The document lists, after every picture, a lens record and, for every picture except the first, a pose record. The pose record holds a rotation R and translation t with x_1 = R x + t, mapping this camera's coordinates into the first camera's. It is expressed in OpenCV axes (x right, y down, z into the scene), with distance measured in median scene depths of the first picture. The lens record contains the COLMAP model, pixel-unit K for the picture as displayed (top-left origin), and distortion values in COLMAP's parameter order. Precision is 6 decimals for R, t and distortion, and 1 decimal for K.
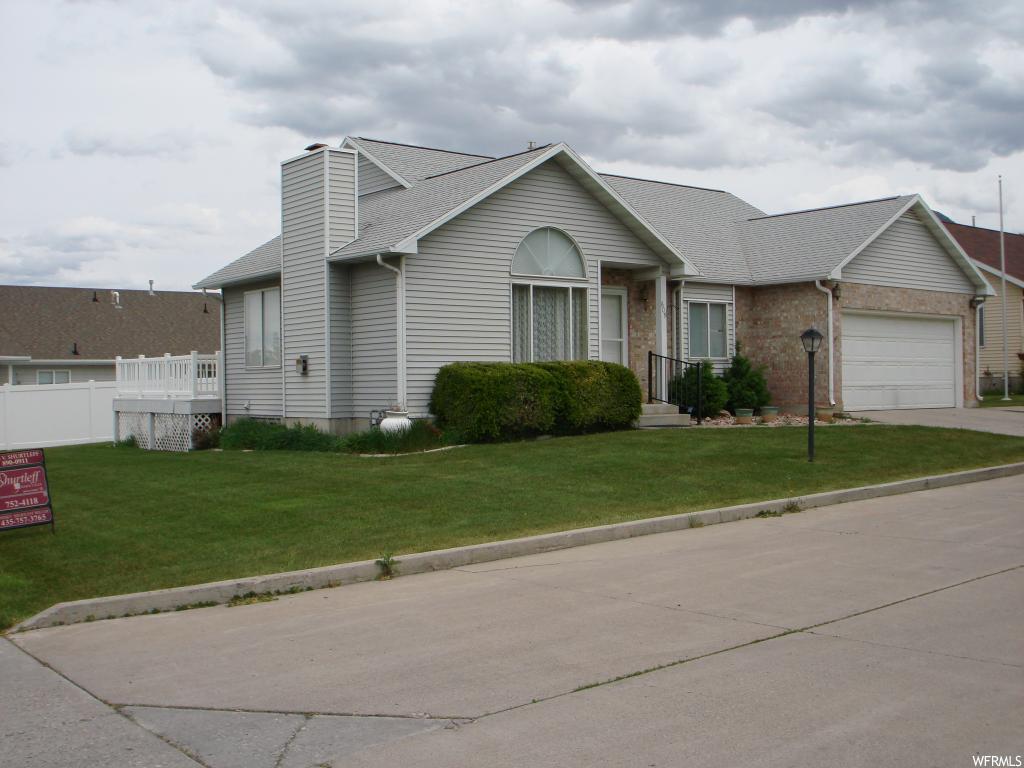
lens RADIAL K [[1152.1, 0, 512.0], [0, 1152.1, 384.0], [0, 0, 1]] dist [-0.113307, -0.027110]
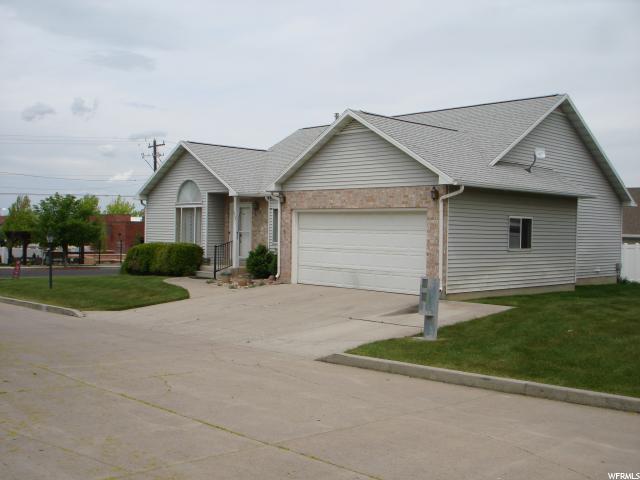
lens RADIAL K [[720.1, 0, 320.0], [0, 720.1, 240.0], [0, 0, 1]] dist [-0.113307, -0.027110]
pose [[0.085237, 0.024992, -0.996047, 1.338575], [-0.014278, 0.999613, 0.023860, -0.057944], [0.996258, 0.012188, 0.085561, 1.093692]]
